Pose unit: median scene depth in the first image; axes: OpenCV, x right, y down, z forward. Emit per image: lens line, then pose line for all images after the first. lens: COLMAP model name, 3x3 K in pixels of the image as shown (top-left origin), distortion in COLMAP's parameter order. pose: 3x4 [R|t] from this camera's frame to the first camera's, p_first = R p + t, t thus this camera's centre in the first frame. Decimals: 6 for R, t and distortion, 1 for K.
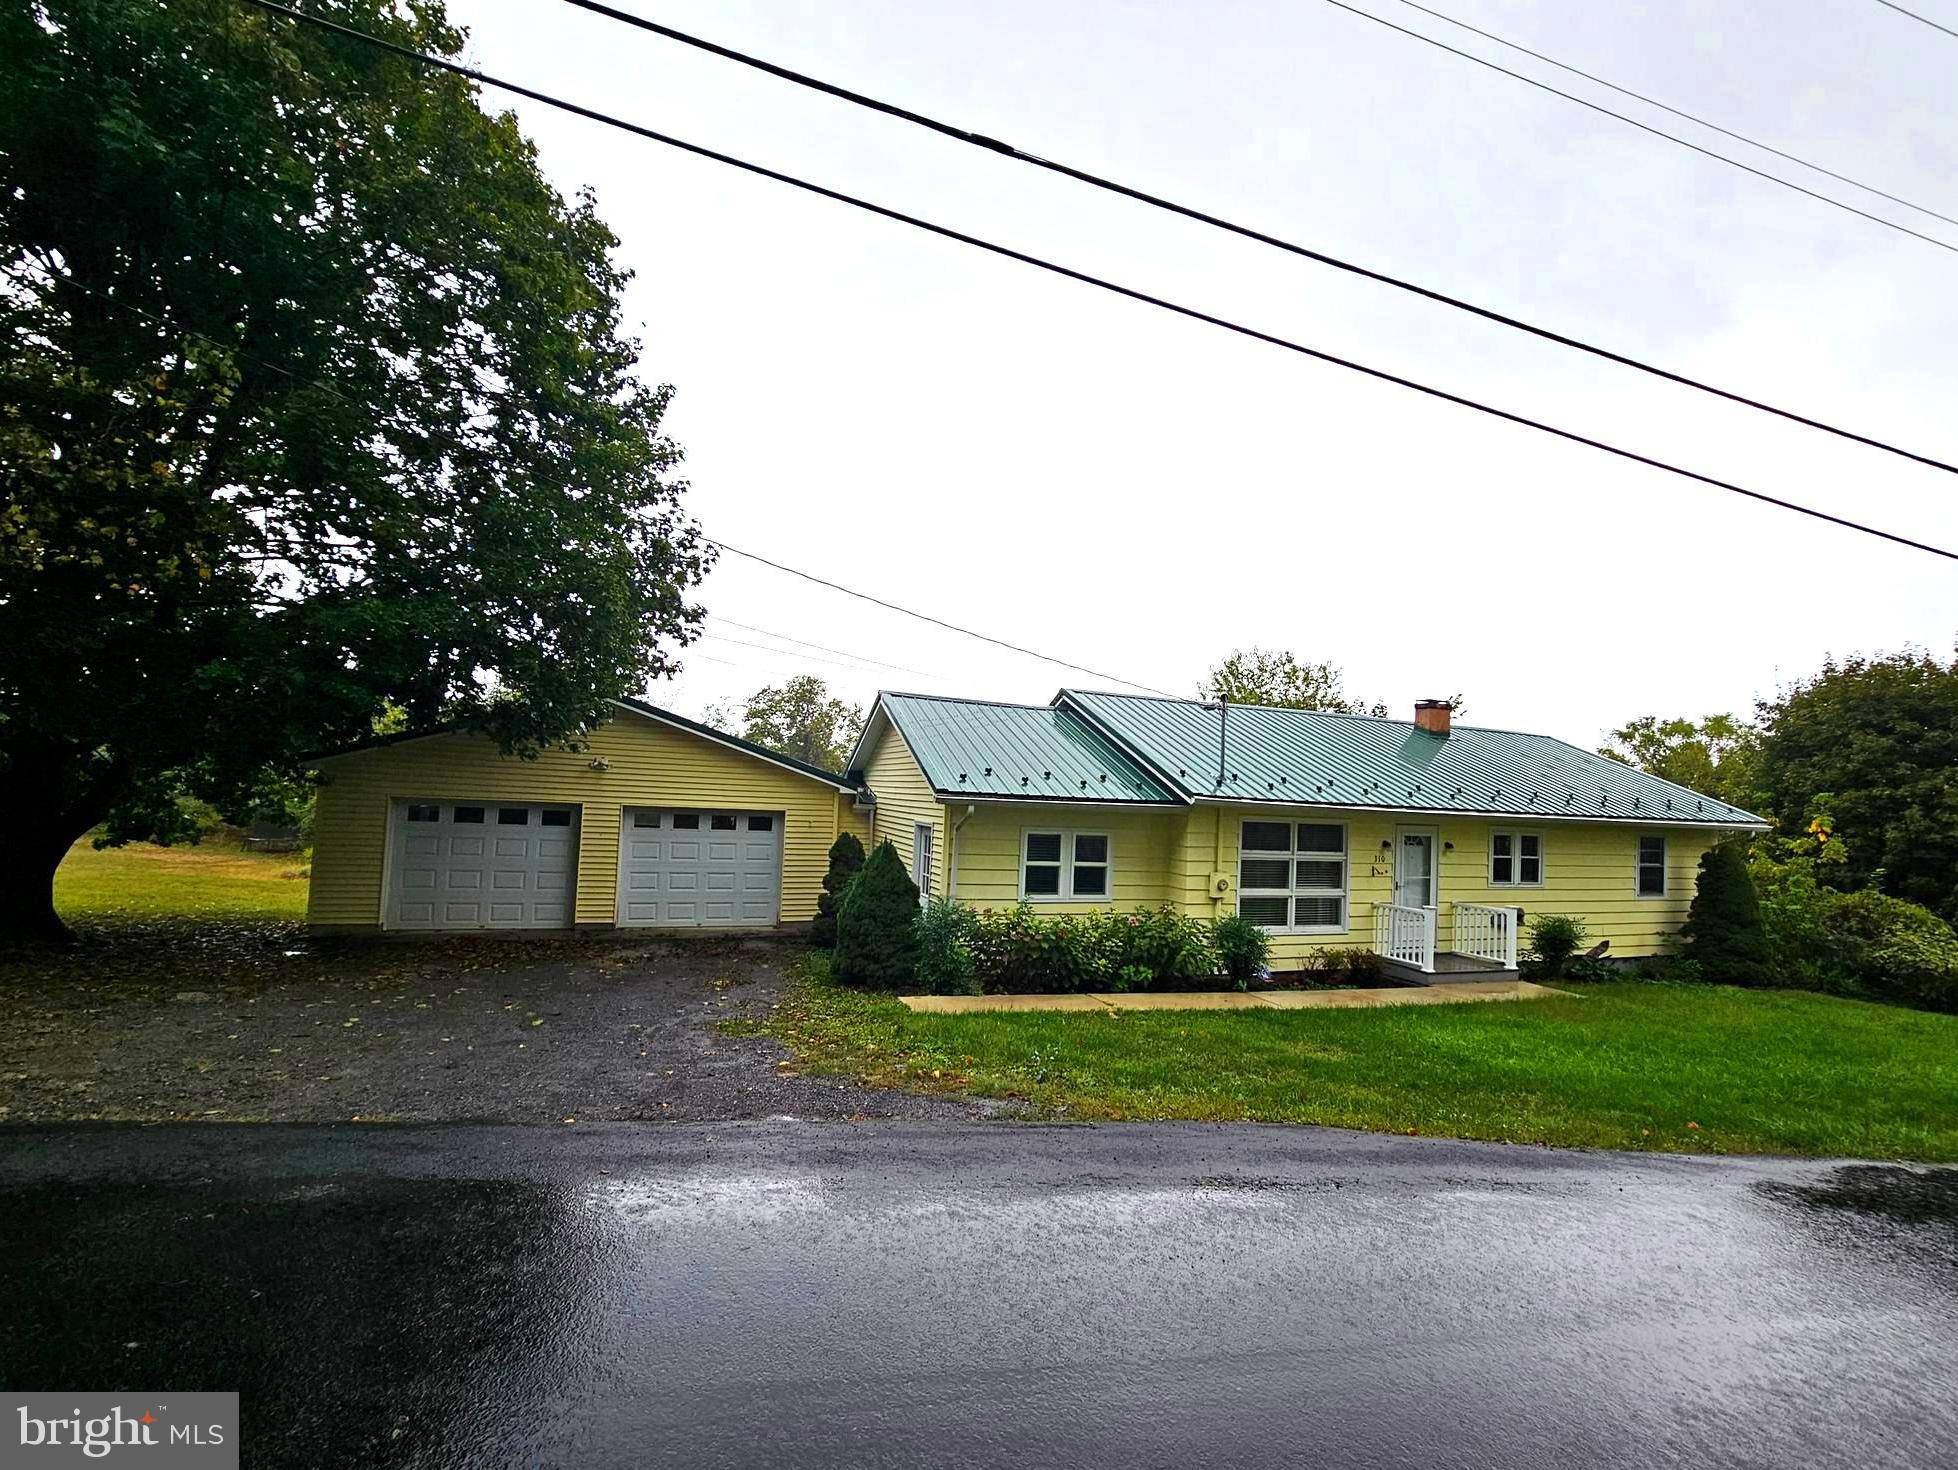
lens RADIAL K [[801.5, 0, 975.1], [0, 801.5, 719.0], [0, 0, 1]] dist [-0.005226, 0.002623]
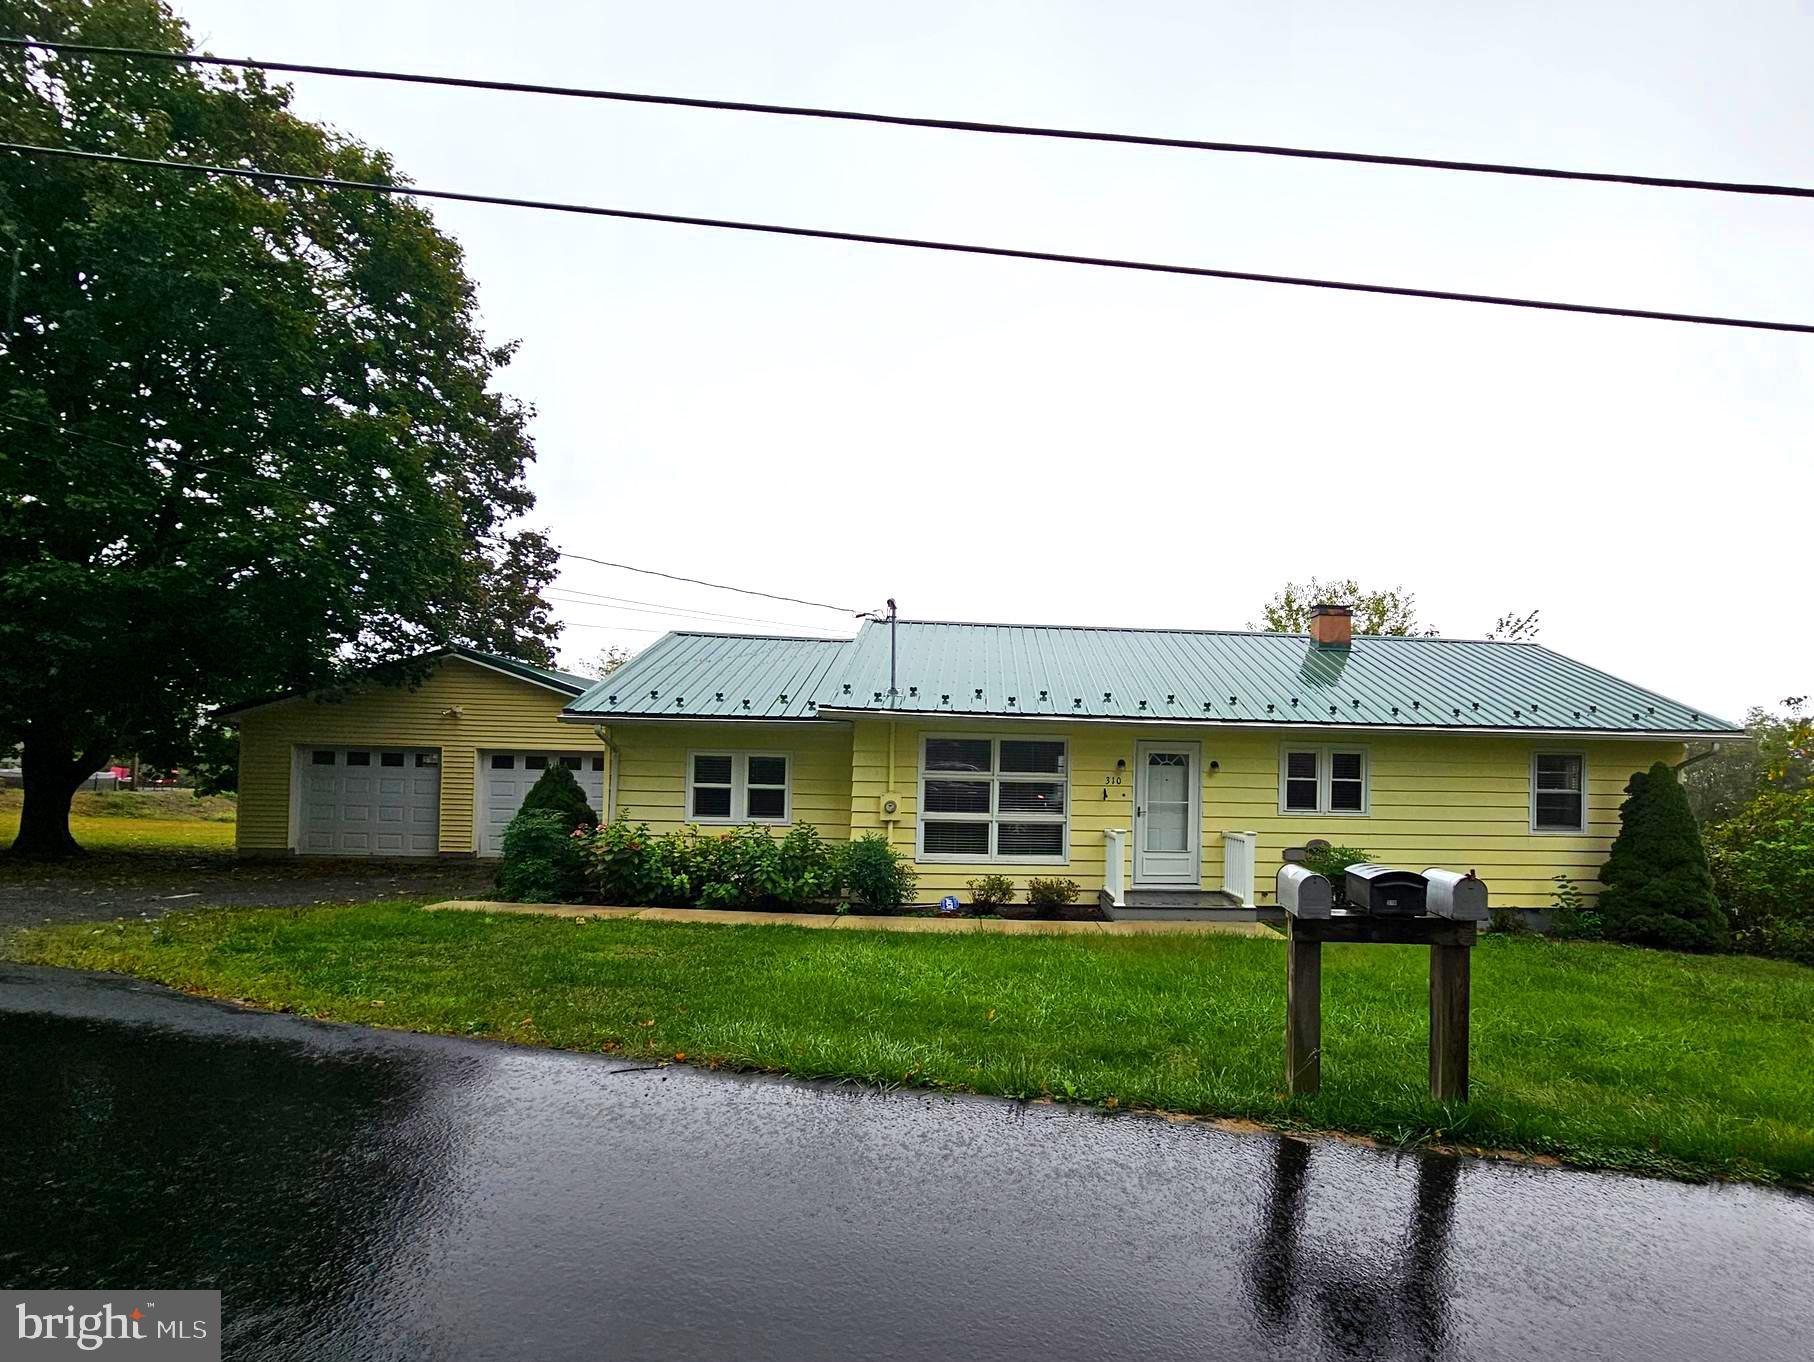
lens RADIAL K [[784.2, 0, 916.2], [0, 784.2, 682.3], [0, 0, 1]] dist [-0.000356, -0.000284]
pose [[0.961997, -0.048499, -0.268718, 0.505839], [0.046108, 0.998821, -0.015206, 0.067345], [0.269138, 0.002239, 0.963099, 0.112774]]
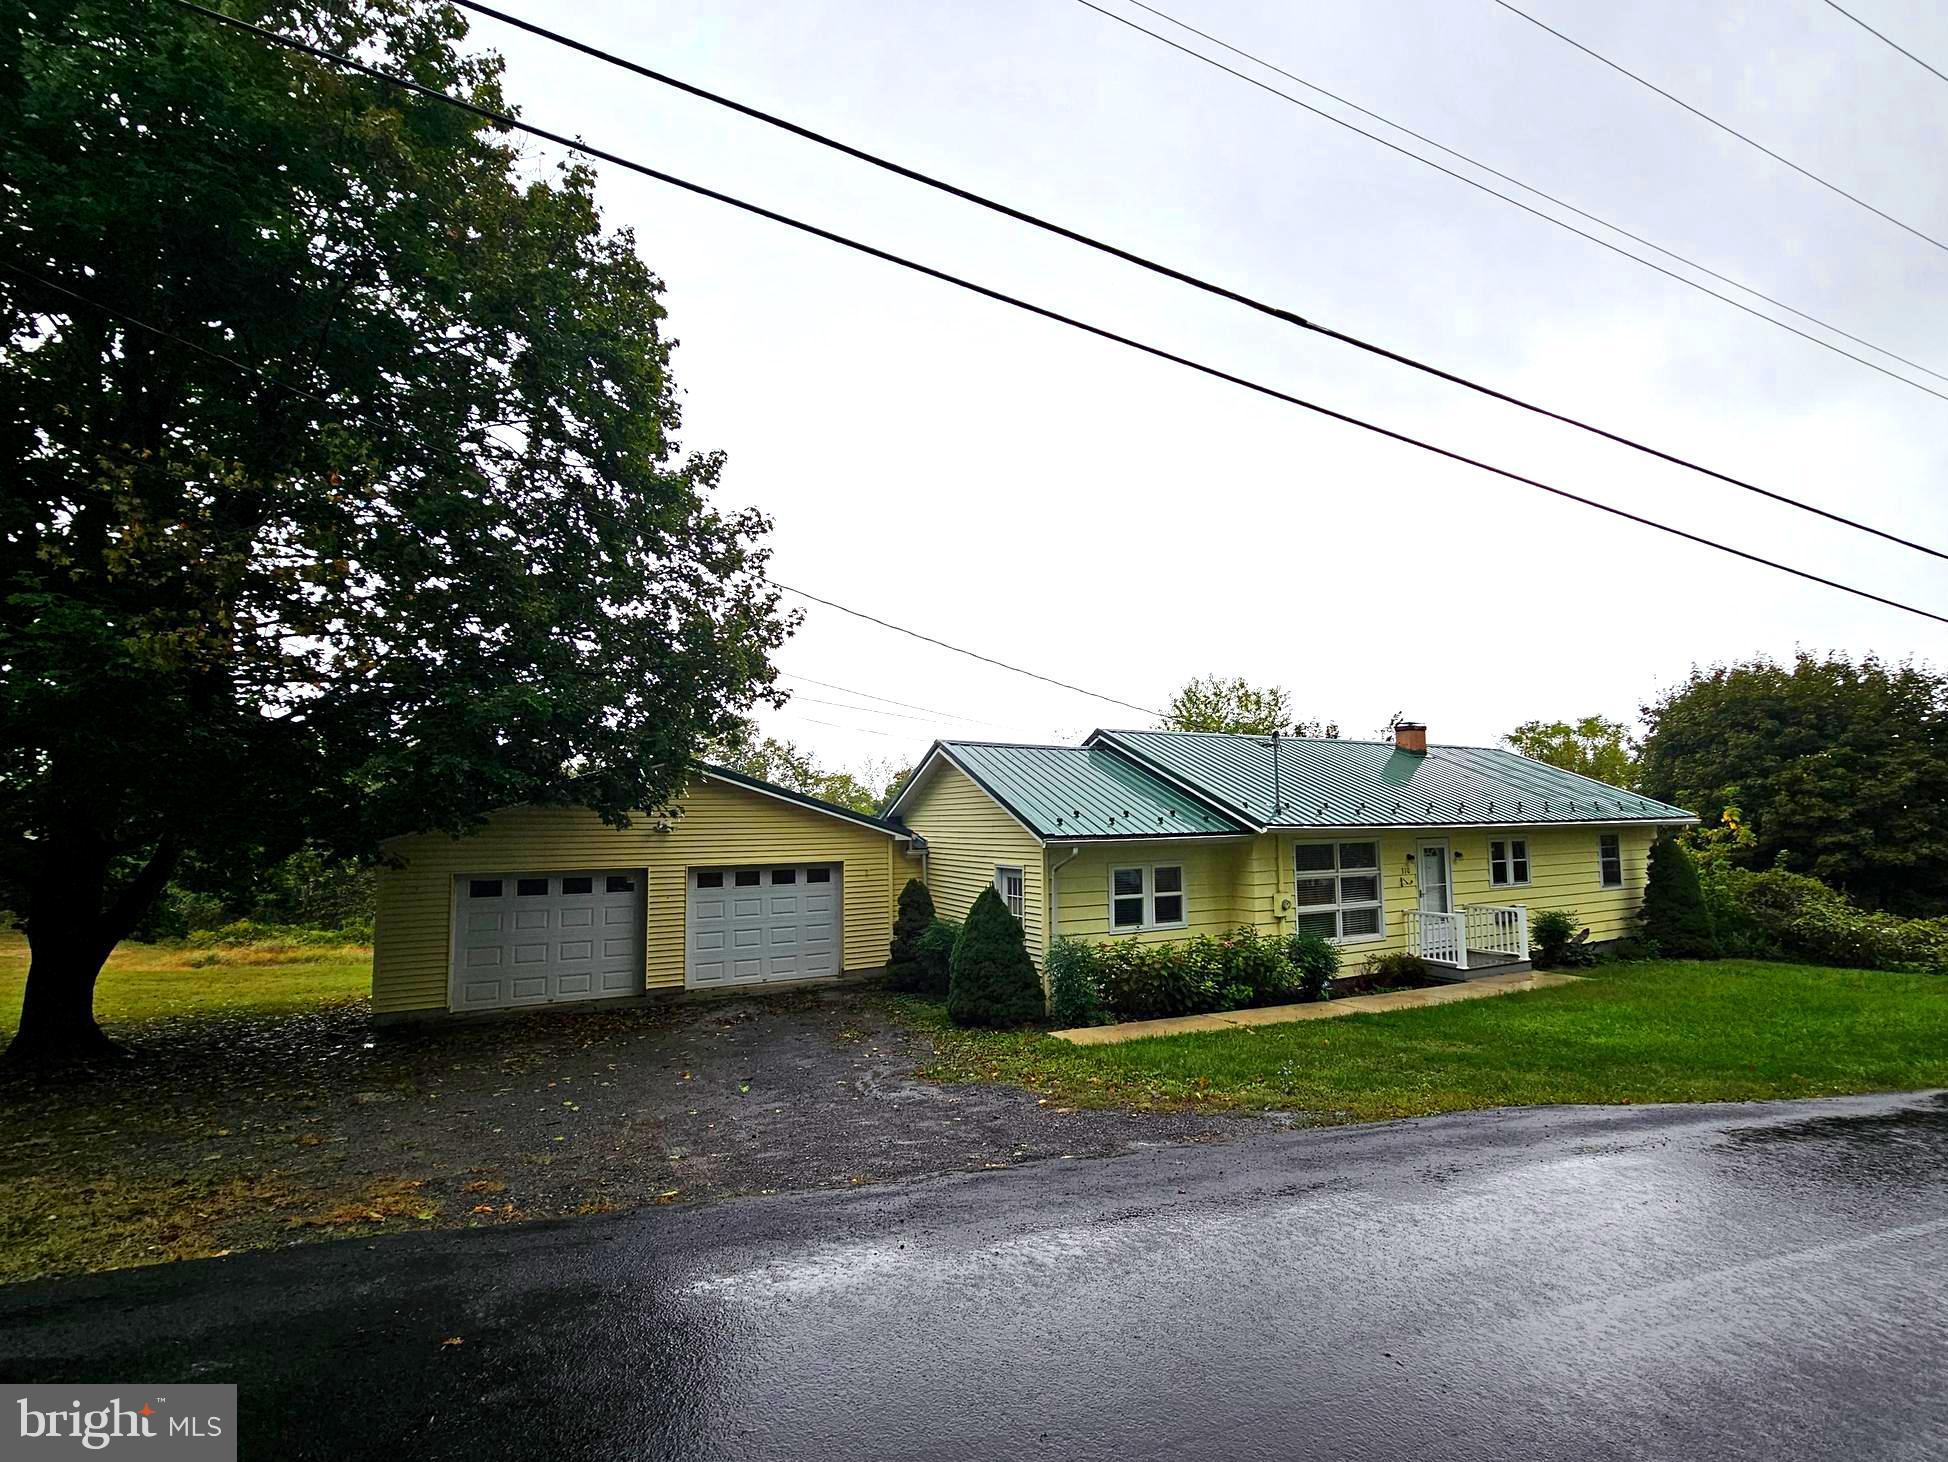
lens RADIAL K [[797.4, 0, 989.7], [0, 797.4, 724.9], [0, 0, 1]] dist [-0.005226, 0.002623]
pose [[0.991824, -0.044751, 0.119513, -0.185382], [0.048120, 0.998517, -0.025457, -0.027025], [-0.118197, 0.031000, 0.992506, -0.040569]]
